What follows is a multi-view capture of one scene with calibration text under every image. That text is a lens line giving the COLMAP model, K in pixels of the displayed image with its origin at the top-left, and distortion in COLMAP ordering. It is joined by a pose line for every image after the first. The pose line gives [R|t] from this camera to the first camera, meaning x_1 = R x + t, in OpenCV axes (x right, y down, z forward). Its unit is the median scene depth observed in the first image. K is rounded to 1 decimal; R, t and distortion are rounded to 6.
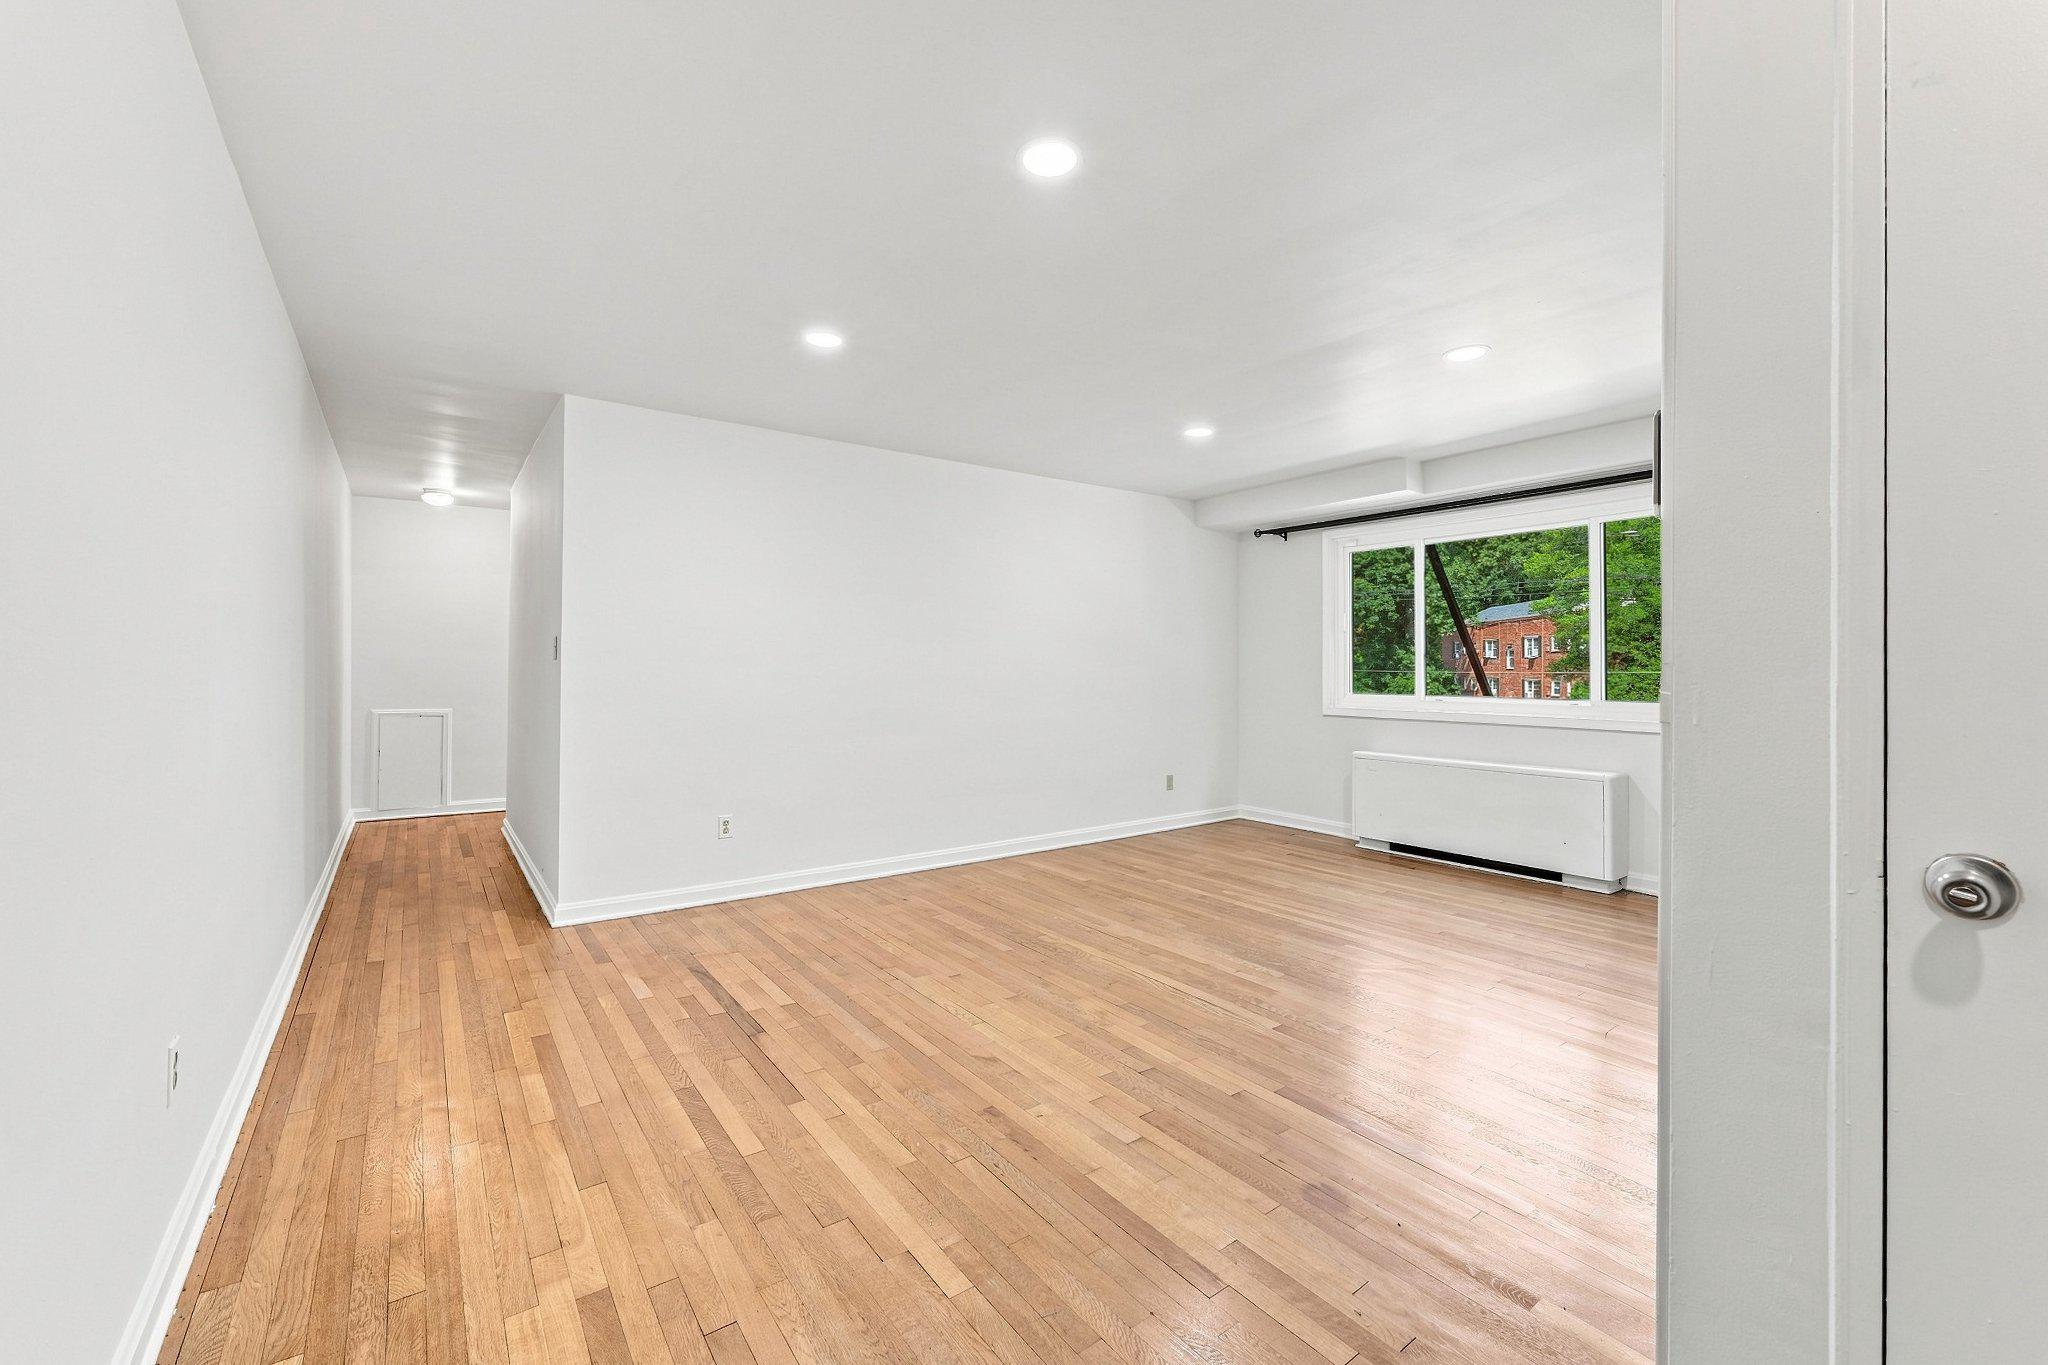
lens RADIAL K [[830.1, 0, 1018.3], [0, 830.1, 672.1], [0, 0, 1]] dist [-0.000645, -0.000441]
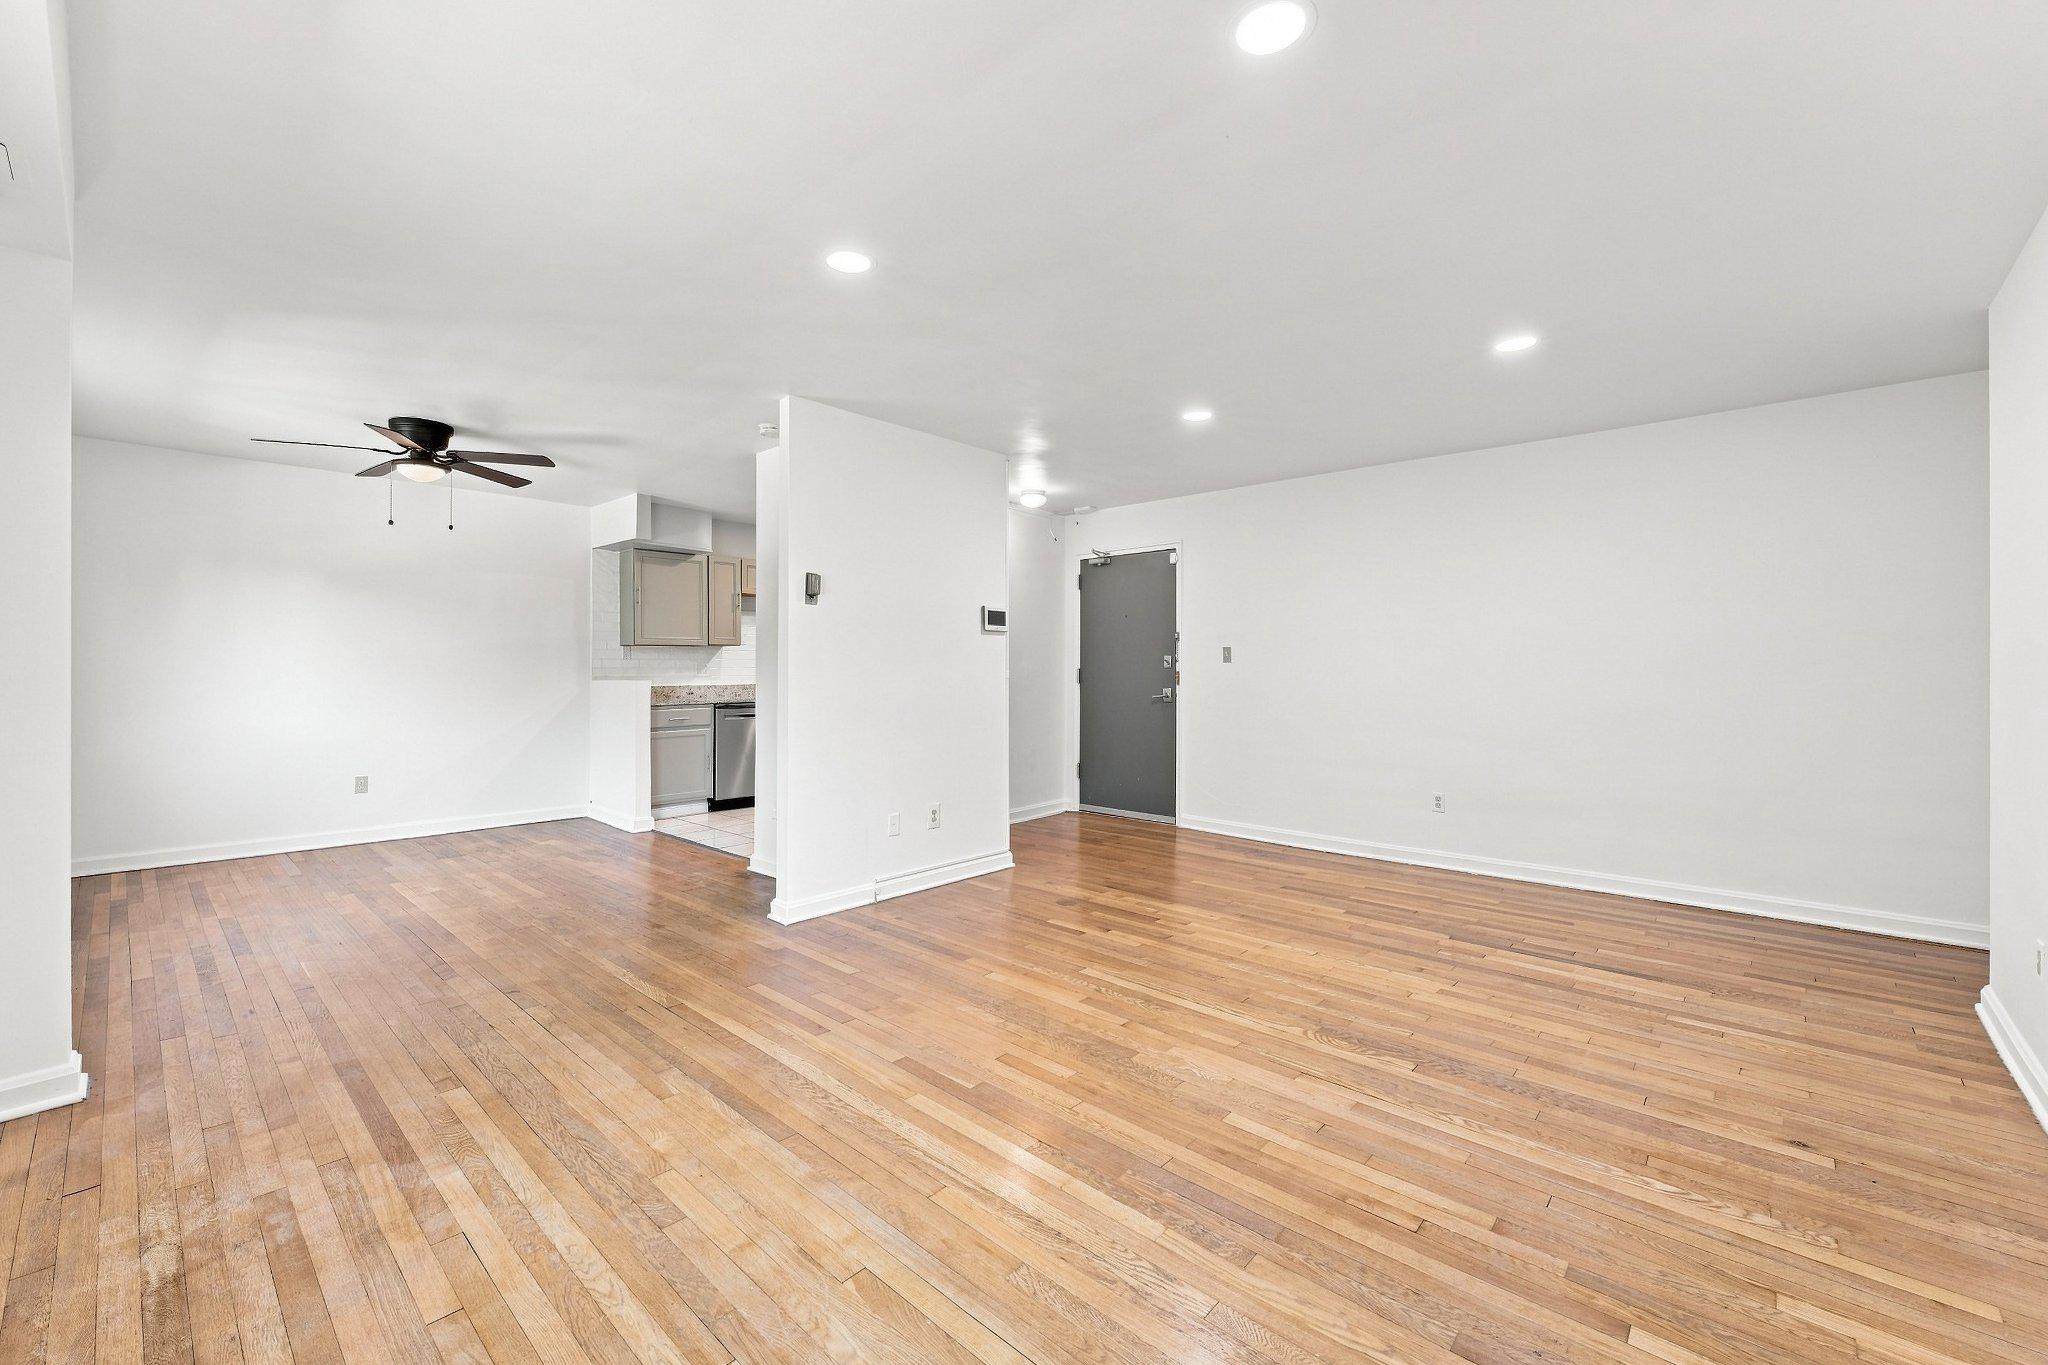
lens RADIAL K [[830.1, 0, 1028.7], [0, 830.1, 669.3], [0, 0, 1]] dist [-0.000645, -0.000441]
pose [[-0.979218, -0.007366, -0.202677, 0.395901], [-0.009169, 0.999926, 0.007957, -0.005480], [0.202603, 0.009650, -0.979213, 1.337993]]
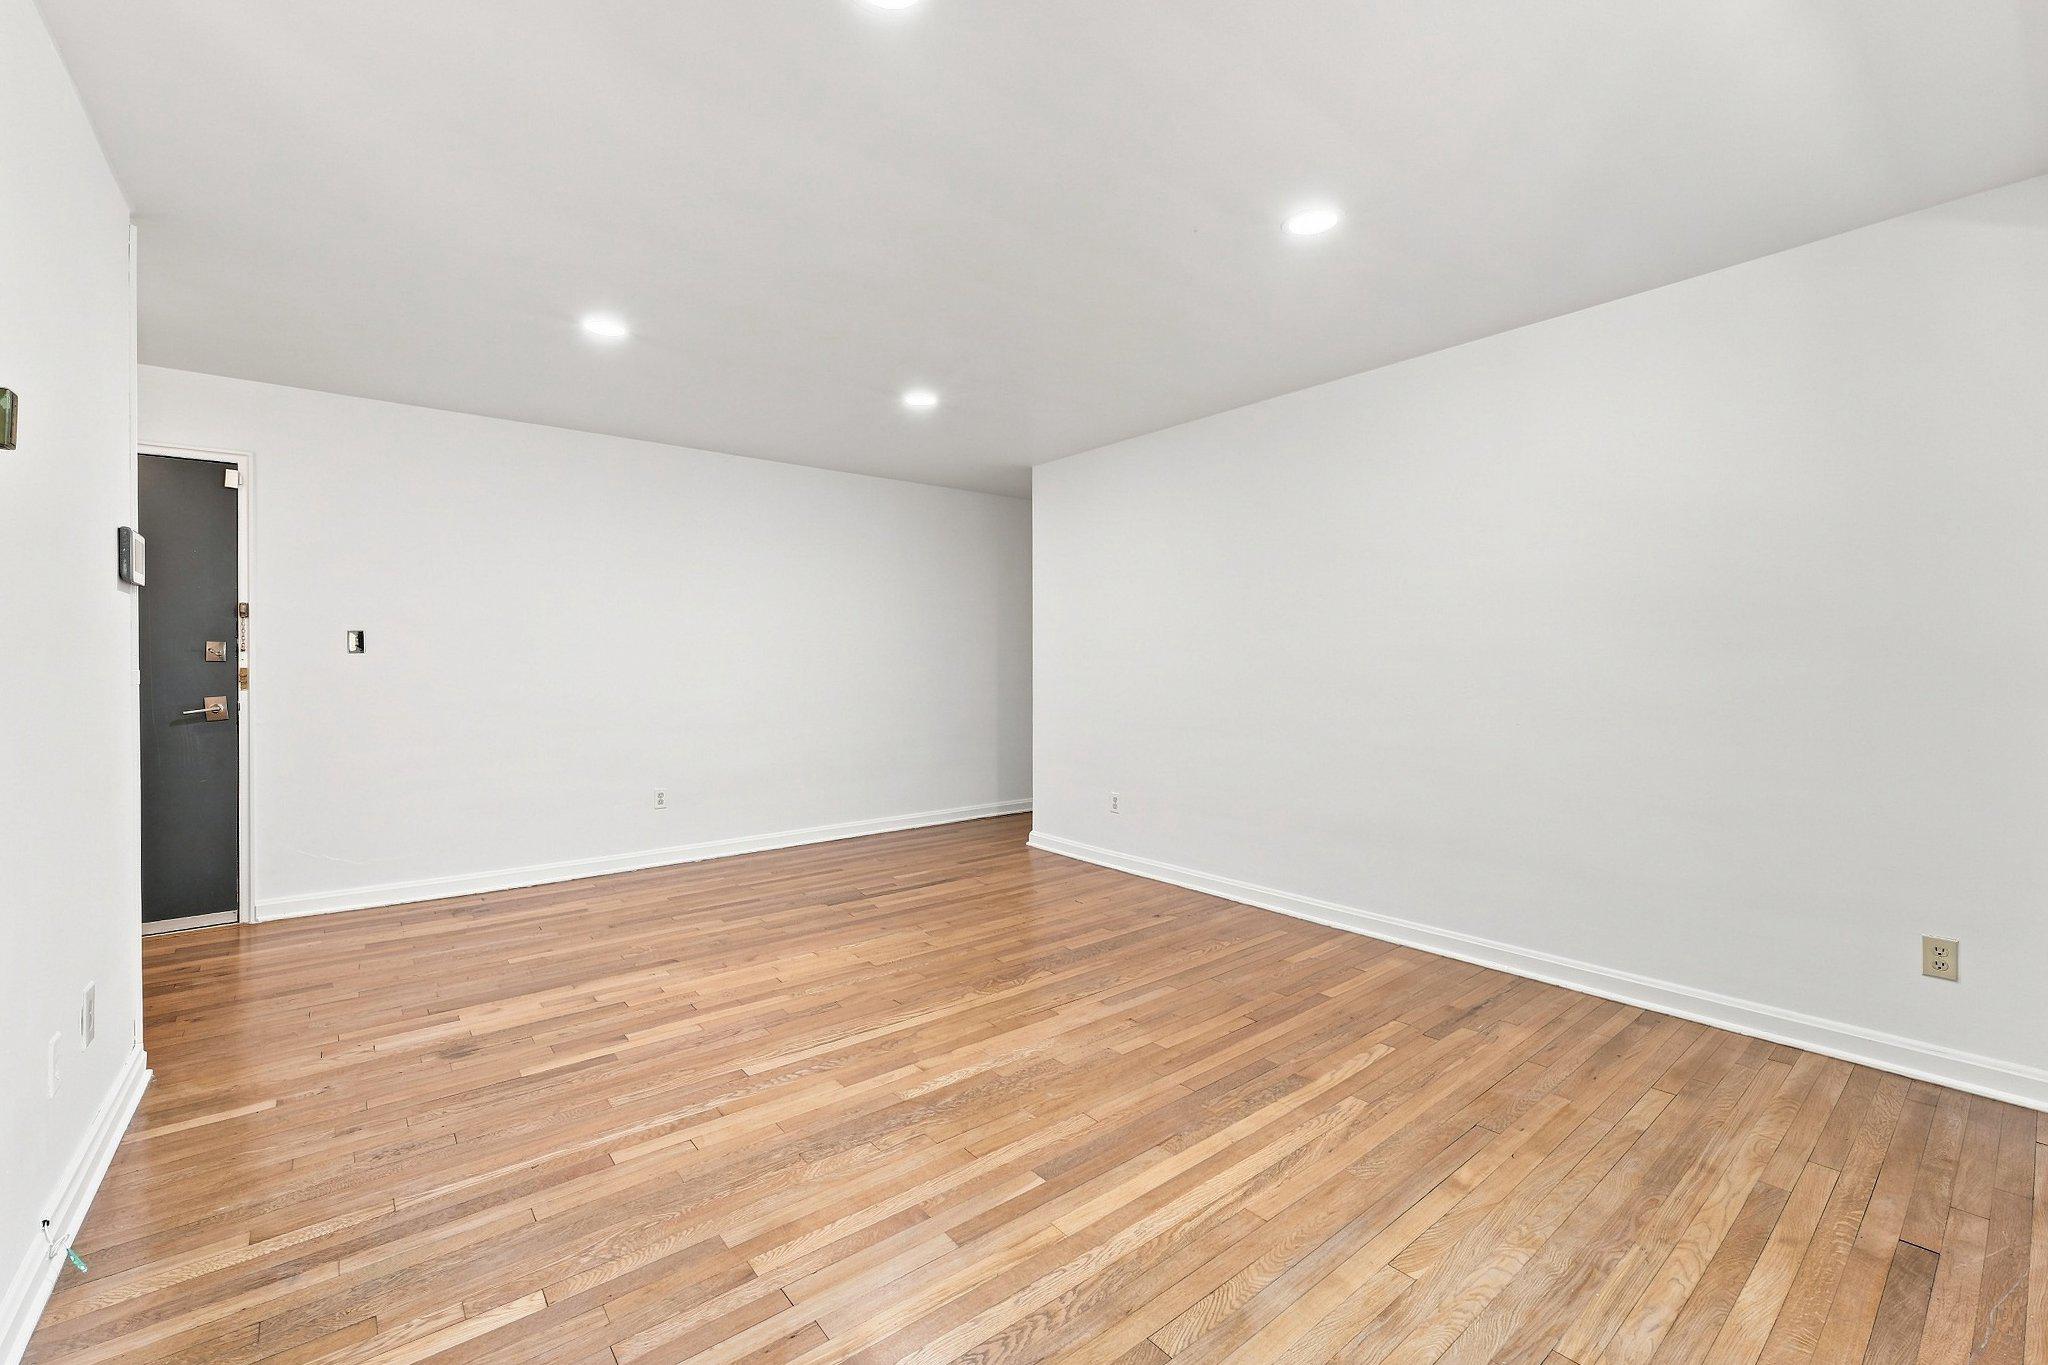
lens RADIAL K [[856.5, 0, 1018.4], [0, 856.5, 658.7], [0, 0, 1]] dist [-0.004583, 0.000329]
pose [[0.047059, -0.006295, -0.998872, 0.765422], [-0.003503, 0.999973, -0.006467, -0.000254], [0.998886, 0.003804, 0.047035, 0.777430]]
